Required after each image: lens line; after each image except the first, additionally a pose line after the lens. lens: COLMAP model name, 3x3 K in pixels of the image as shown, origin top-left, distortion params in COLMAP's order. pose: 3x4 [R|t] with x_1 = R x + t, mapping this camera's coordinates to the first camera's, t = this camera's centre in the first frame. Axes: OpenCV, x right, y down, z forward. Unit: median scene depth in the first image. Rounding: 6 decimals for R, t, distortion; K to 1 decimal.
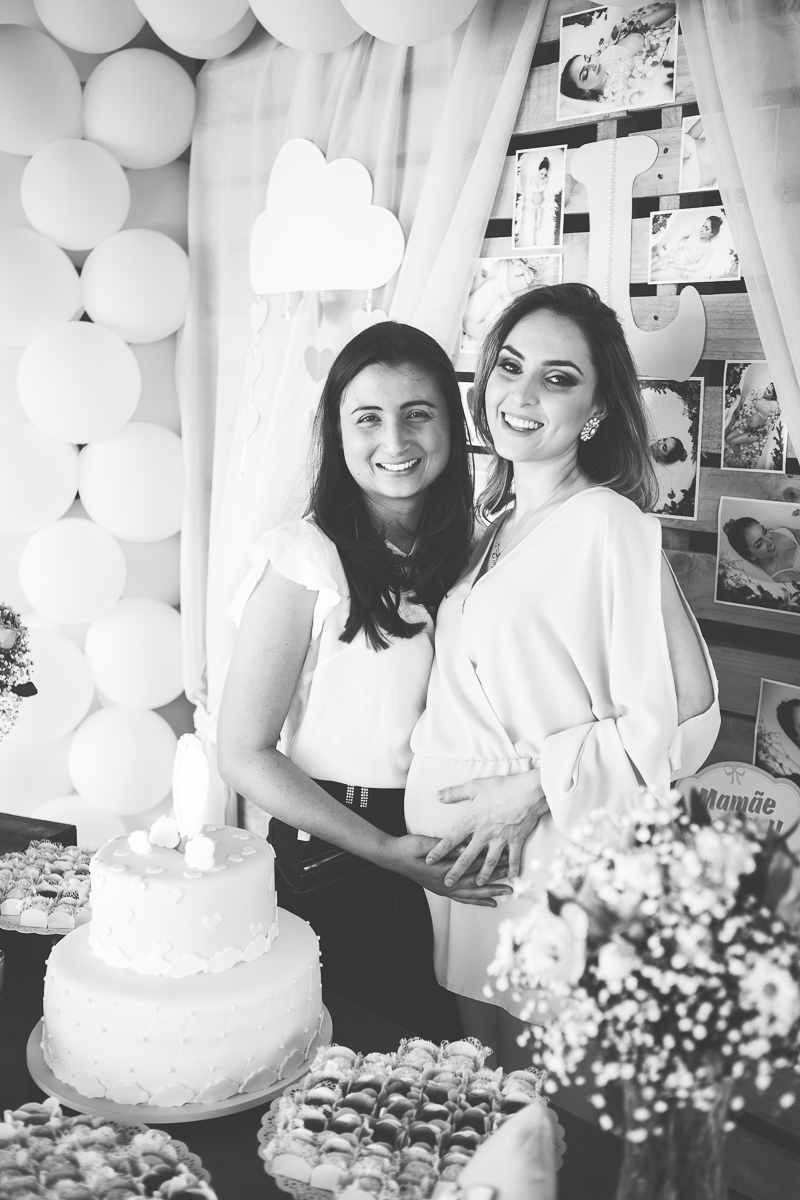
lens RADIAL K [[1330.8, 0, 391.3], [0, 1330.8, 598.6], [0, 0, 1]] dist [-0.026904, 0.029693]
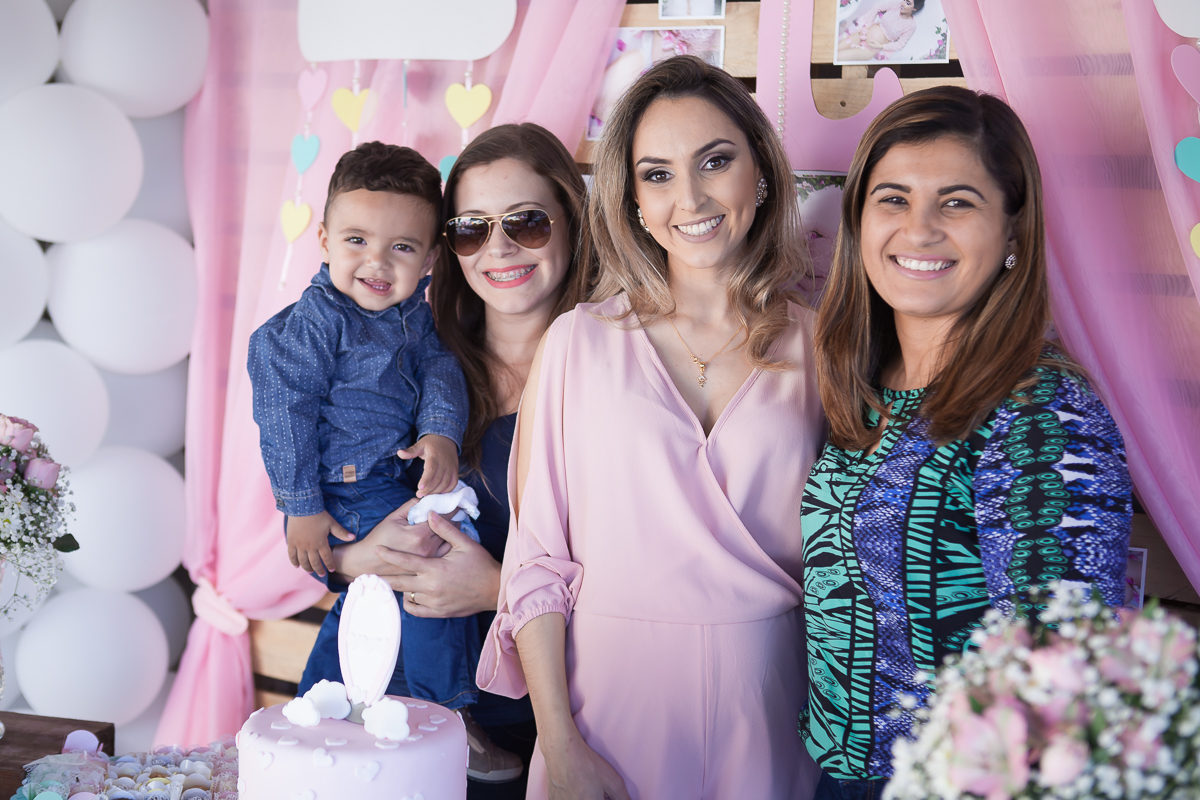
lens RADIAL K [[1726.5, 0, 585.1], [0, 1726.5, 390.6], [0, 0, 1]] dist [0.018107, 0.044972]
pose [[0.980844, 0.012433, 0.194400, -0.185801], [-0.000382, 0.998082, -0.061908, 0.044646], [-0.194797, 0.060648, 0.978967, -0.052870]]
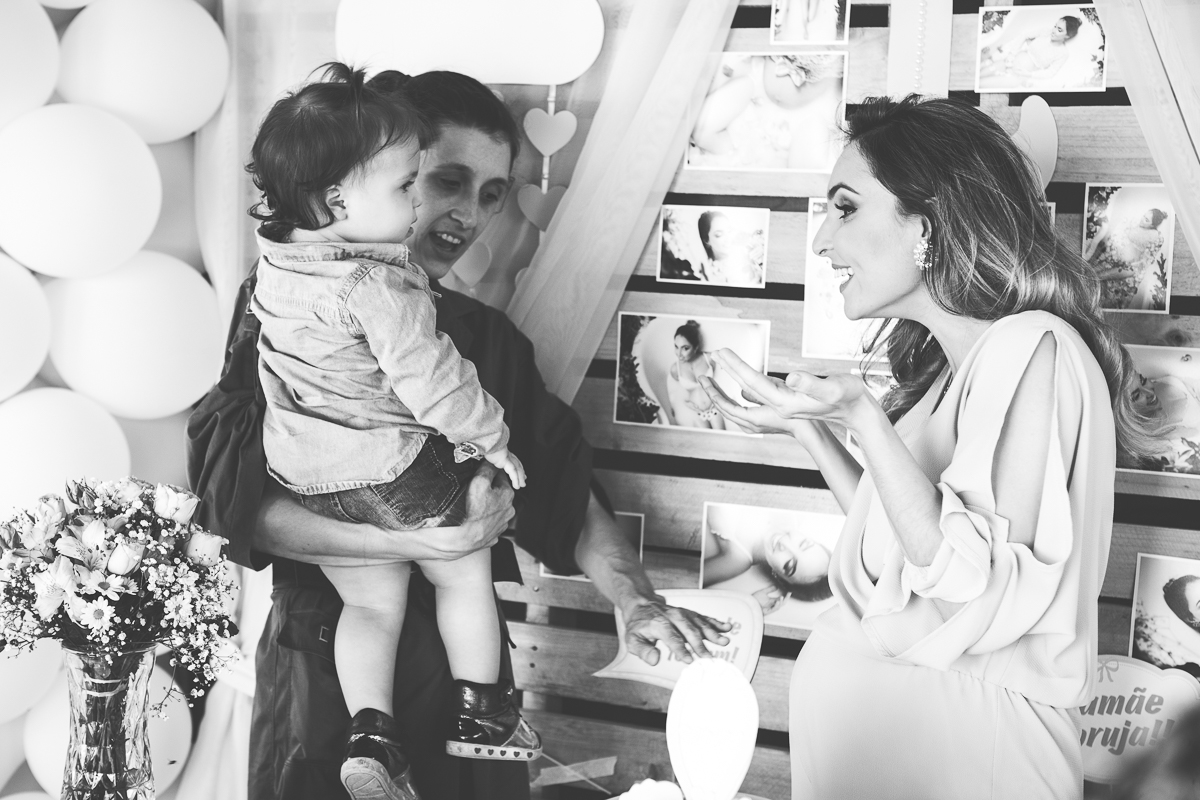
lens RADIAL K [[1580.1, 0, 580.7], [0, 1580.1, 399.3], [0, 0, 1]] dist [-0.013983, 0.062618]
pose [[0.924826, -0.011423, 0.380218, -0.435967], [0.037917, 0.997339, -0.062264, 0.010771], [-0.378495, 0.072000, 0.922799, 0.191326]]
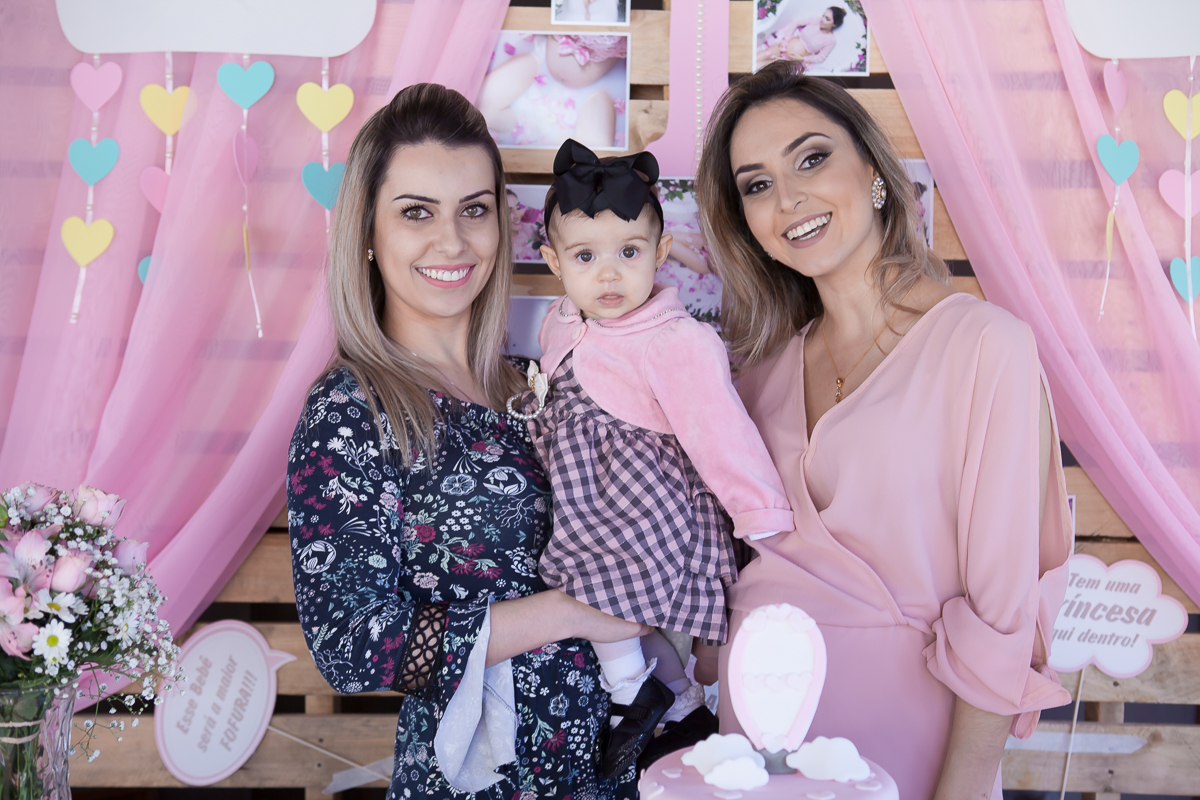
lens RADIAL K [[1517.1, 0, 601.9], [0, 1517.1, 398.3], [0, 0, 1]] dist [-0.004205, 0.060947]
pose [[0.698081, -0.053559, 0.714013, -0.646954], [0.116731, 0.992370, -0.039687, 0.010390], [-0.706440, 0.111052, 0.699007, 0.390913]]
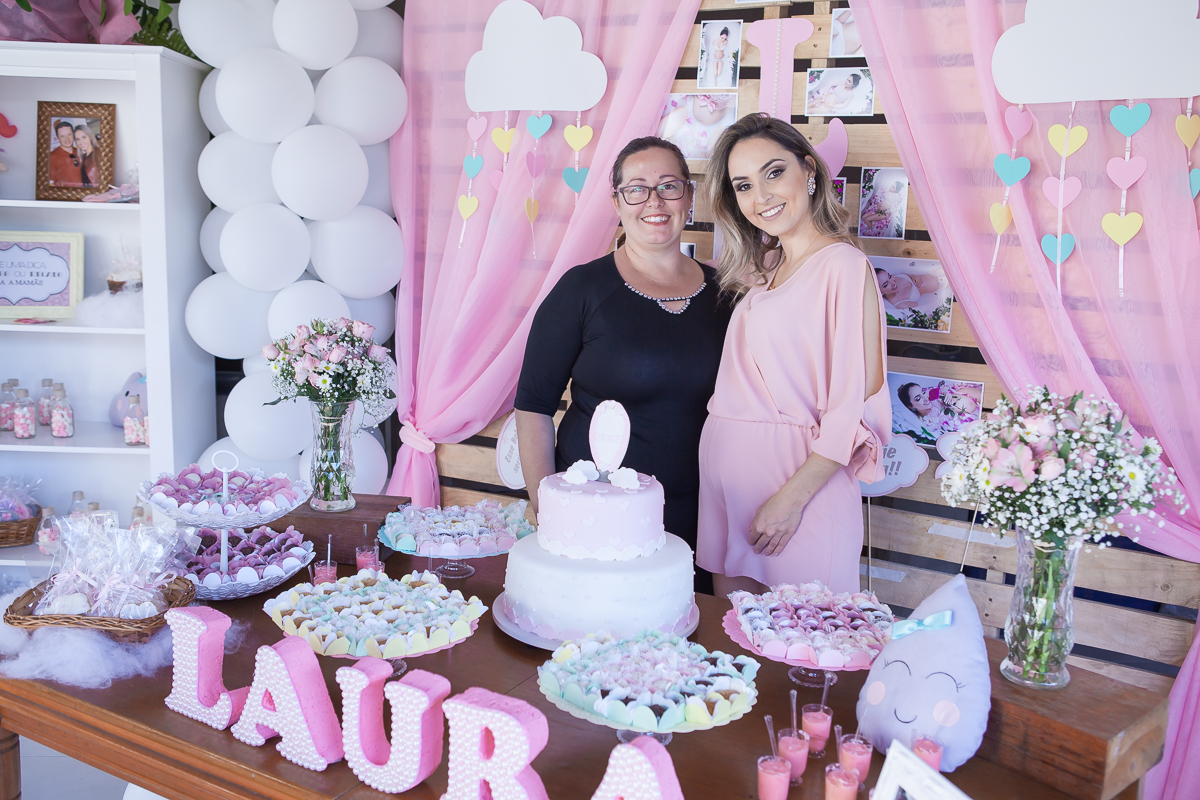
lens RADIAL K [[1085.5, 0, 600.2], [0, 1085.5, 402.0], [0, 0, 1]] dist [-0.086983, 0.121048]
pose [[0.953987, -0.026142, 0.298705, -0.421533], [0.022727, 0.999631, 0.014900, 0.069283], [-0.298984, -0.007425, 0.954229, -0.112546]]
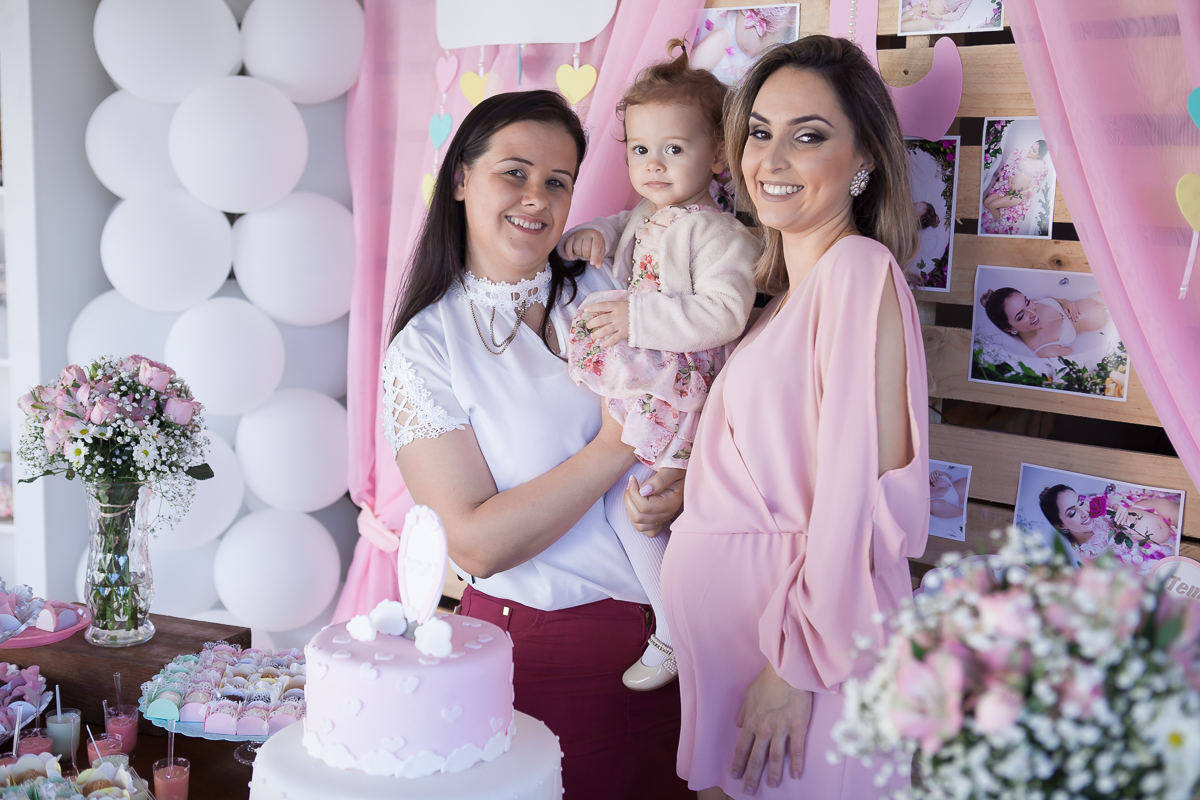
lens RADIAL K [[1449.3, 0, 596.7], [0, 1449.3, 399.7], [0, 0, 1]] dist [-0.017609, 0.041768]
pose [[0.997738, 0.012055, 0.066140, -0.081014], [-0.010505, 0.999663, -0.023732, 0.043026], [-0.066403, 0.022983, 0.997528, 0.019376]]
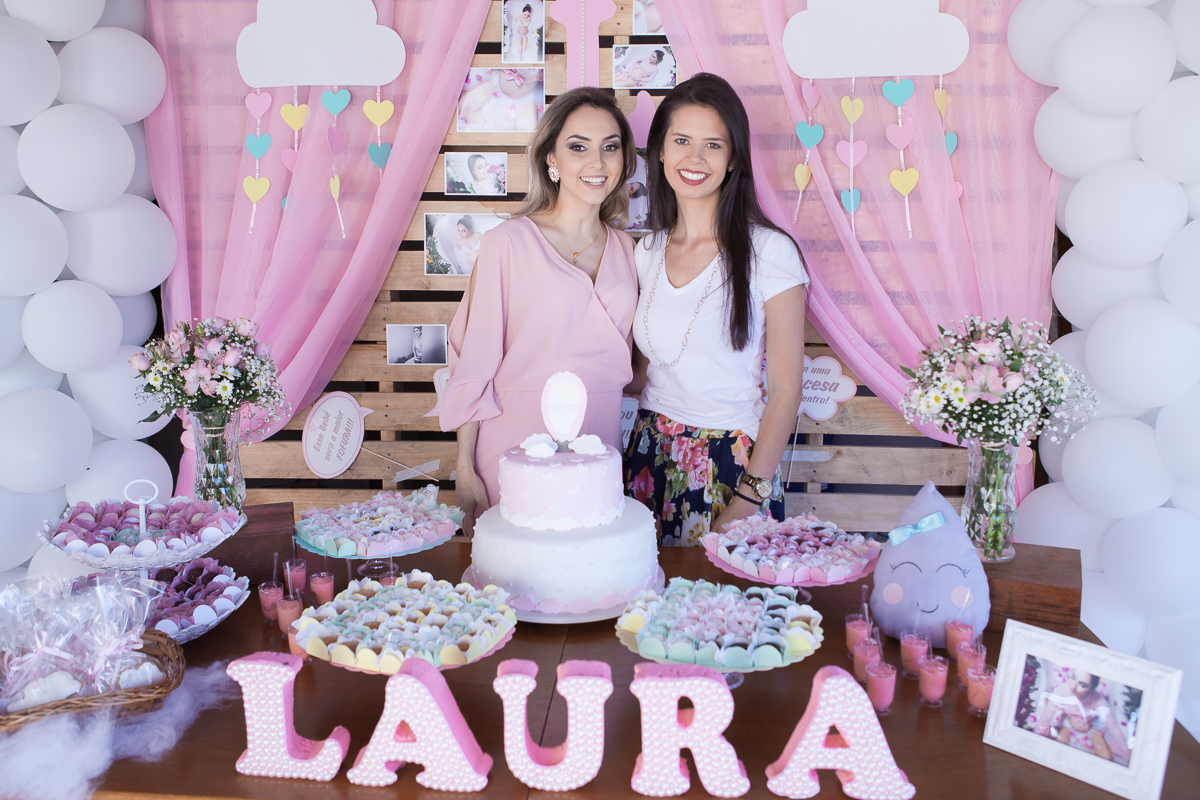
lens RADIAL K [[1062.6, 0, 609.1], [0, 1062.6, 355.7], [0, 0, 1]] dist [-0.106390, 0.100734]
pose [[0.734167, -0.120687, 0.668157, -0.737379], [0.124344, 0.991331, 0.042432, 0.032404], [-0.667486, 0.051929, 0.742810, 0.063690]]
